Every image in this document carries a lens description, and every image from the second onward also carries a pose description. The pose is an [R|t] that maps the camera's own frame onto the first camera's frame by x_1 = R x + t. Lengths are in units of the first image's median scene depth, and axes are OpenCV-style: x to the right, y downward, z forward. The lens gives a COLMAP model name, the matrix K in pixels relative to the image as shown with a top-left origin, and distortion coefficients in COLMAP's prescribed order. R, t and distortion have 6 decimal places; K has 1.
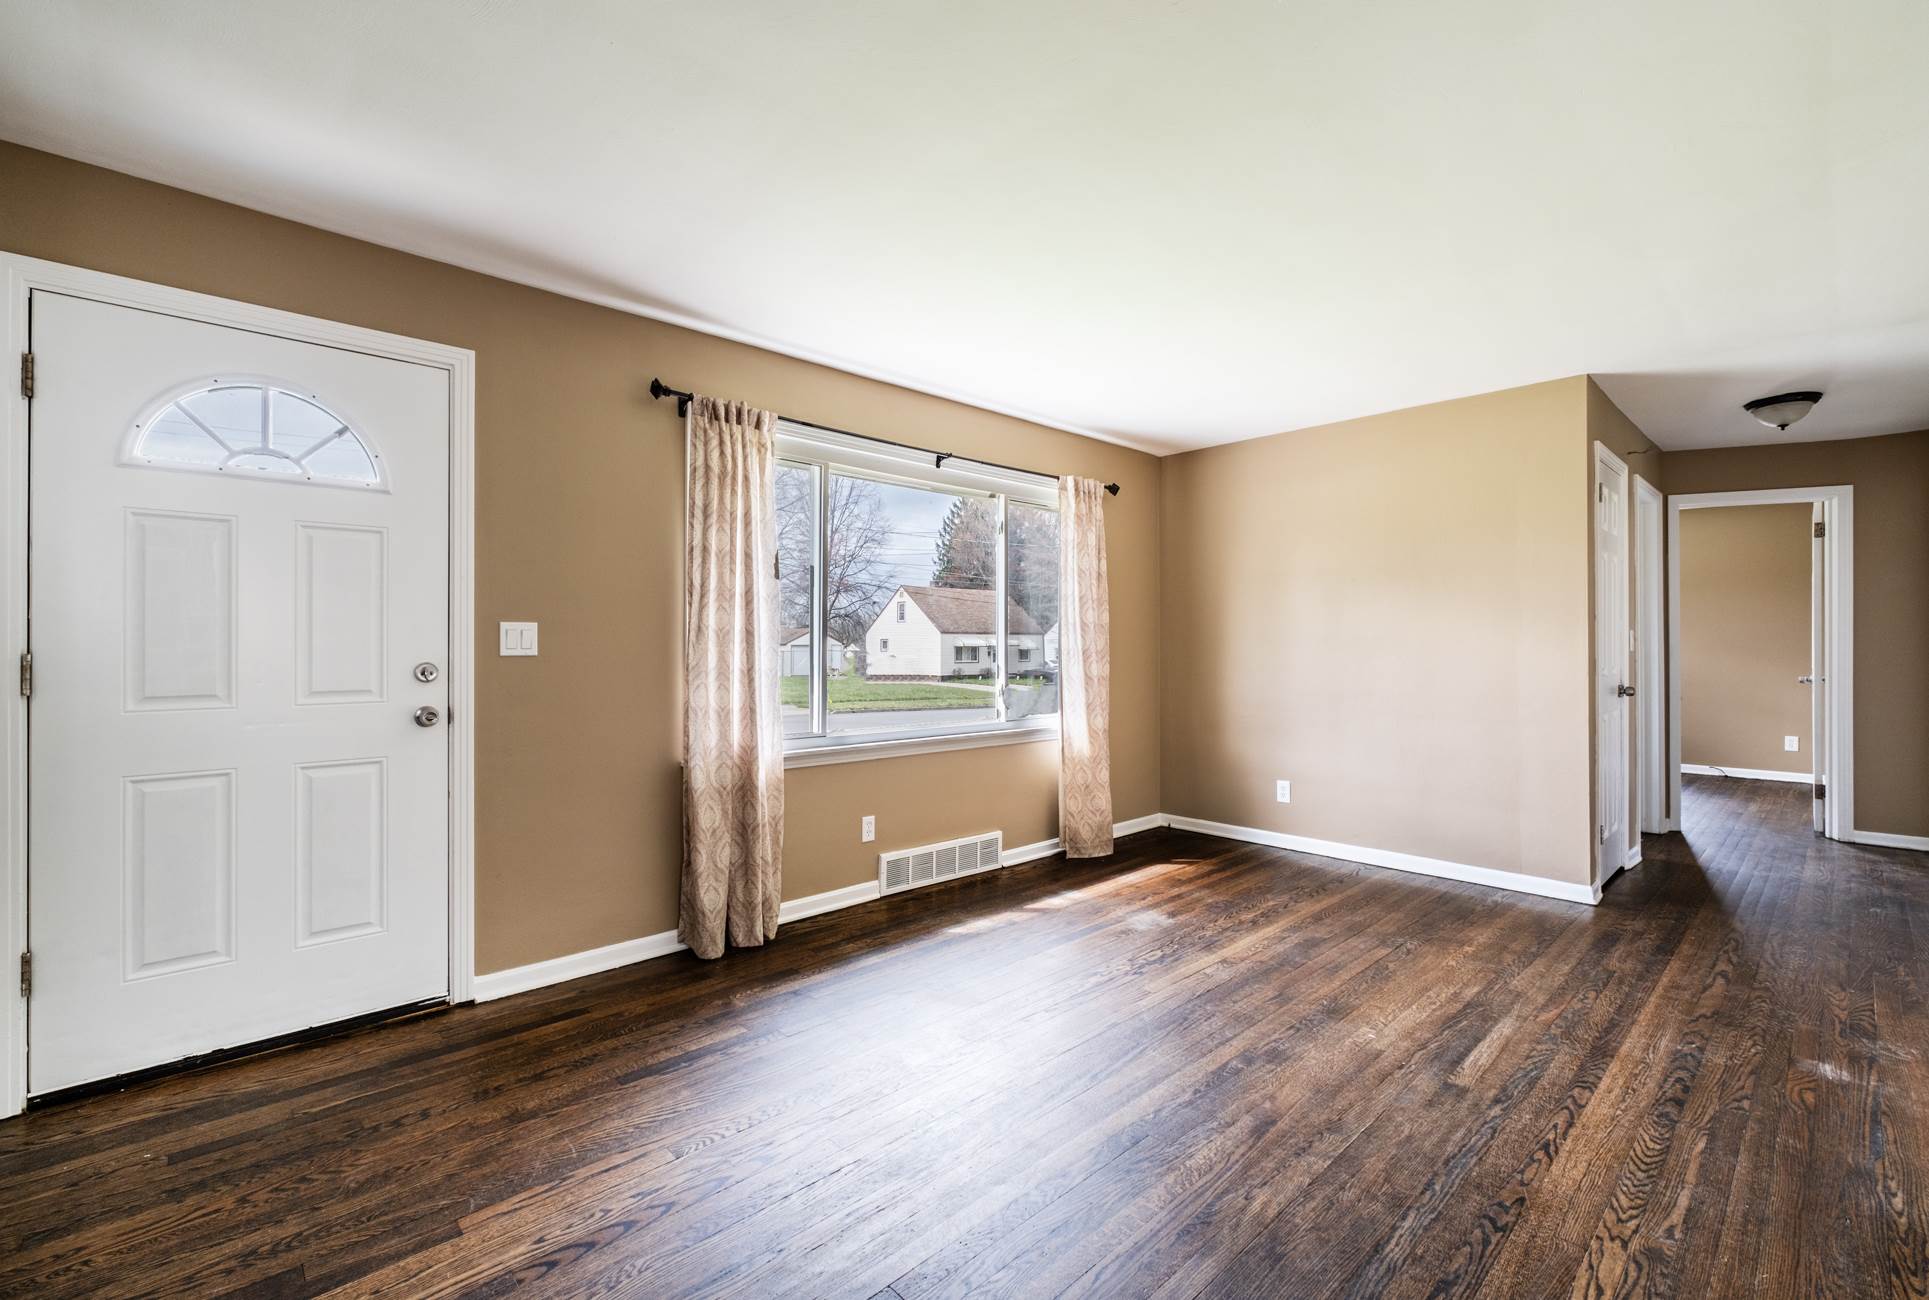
lens RADIAL K [[834.8, 0, 969.1], [0, 834.8, 640.9], [0, 0, 1]] dist [-0.004055, -0.000149]
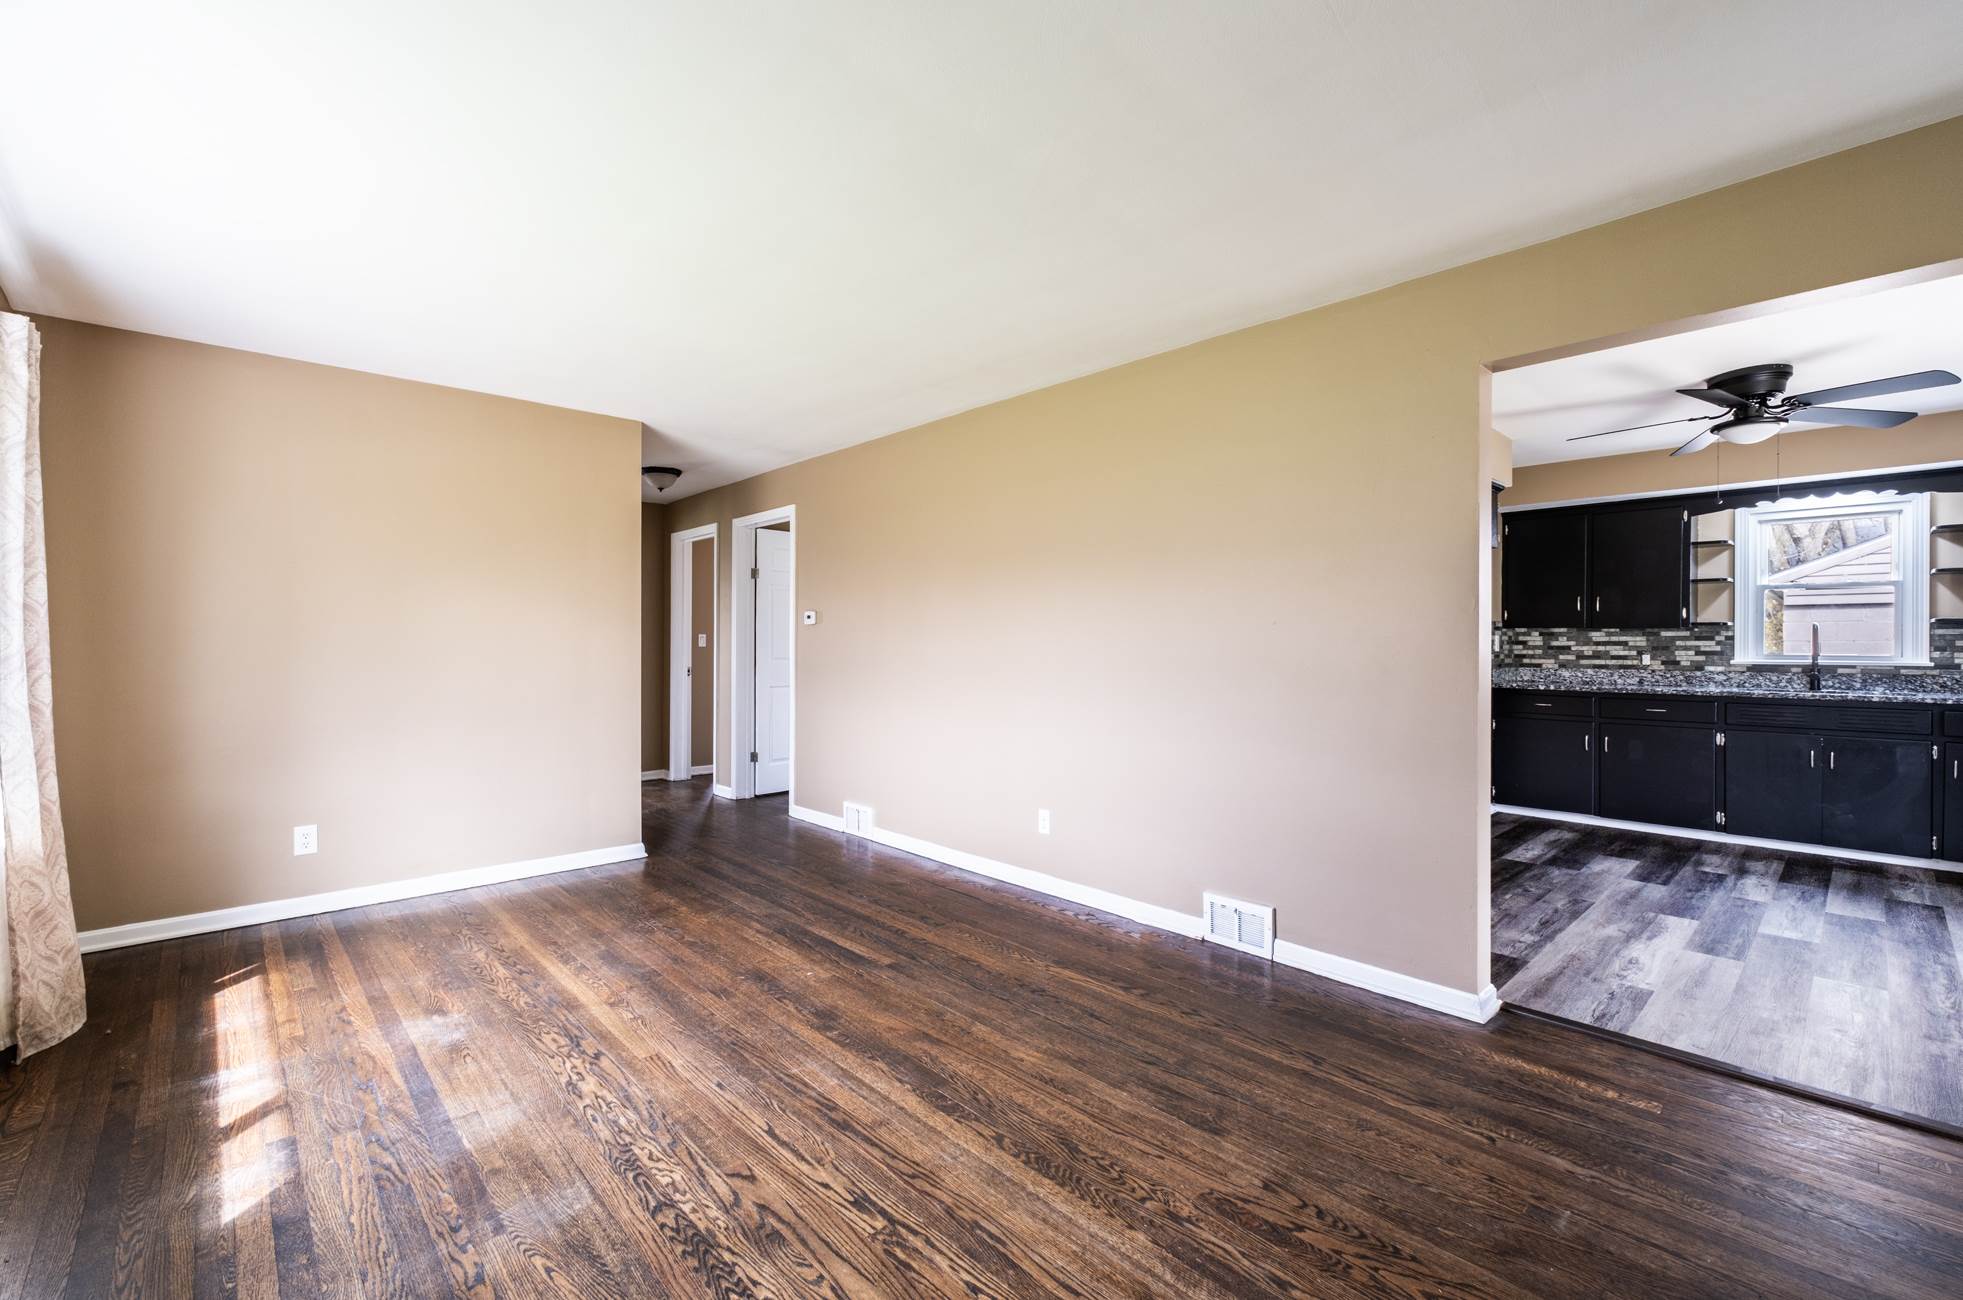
lens RADIAL K [[831.6, 0, 983.8], [0, 831.6, 642.5], [0, 0, 1]] dist [-0.001911, -0.000132]
pose [[0.002653, 0.002343, 0.999994, -0.659312], [-0.007936, 0.999966, -0.002322, -0.000093], [-0.999965, -0.007930, 0.002672, 0.696498]]
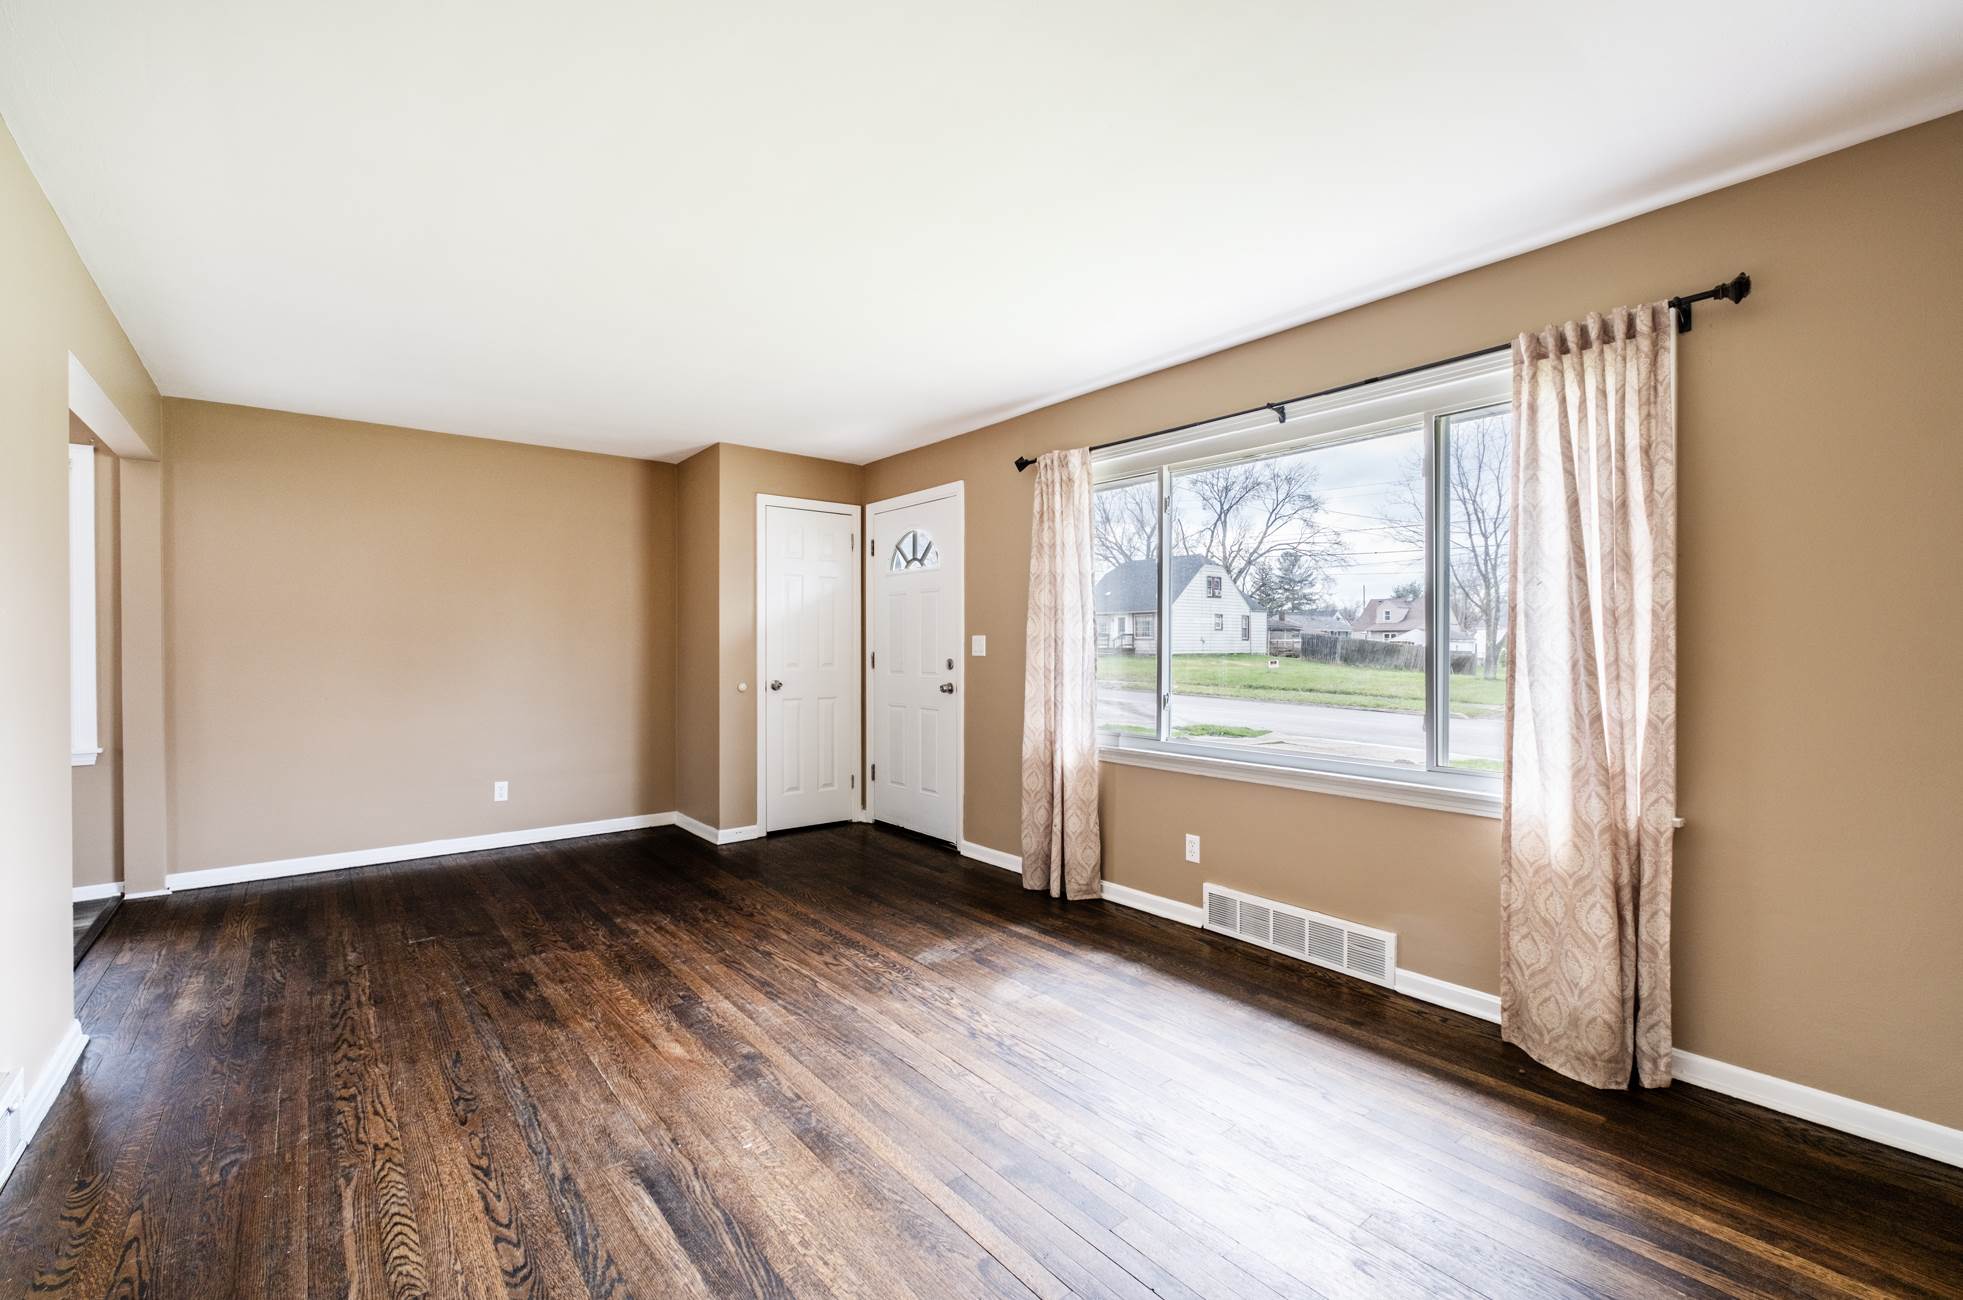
lens RADIAL K [[839.0, 0, 981.5], [0, 839.0, 650.0], [0, 0, 1]] dist [-0.002343, 0.000510]
pose [[-0.078889, 0.002093, -0.996881, 1.167038], [0.006708, 0.999976, 0.001569, 0.004075], [0.996861, -0.006564, -0.078902, 1.194411]]
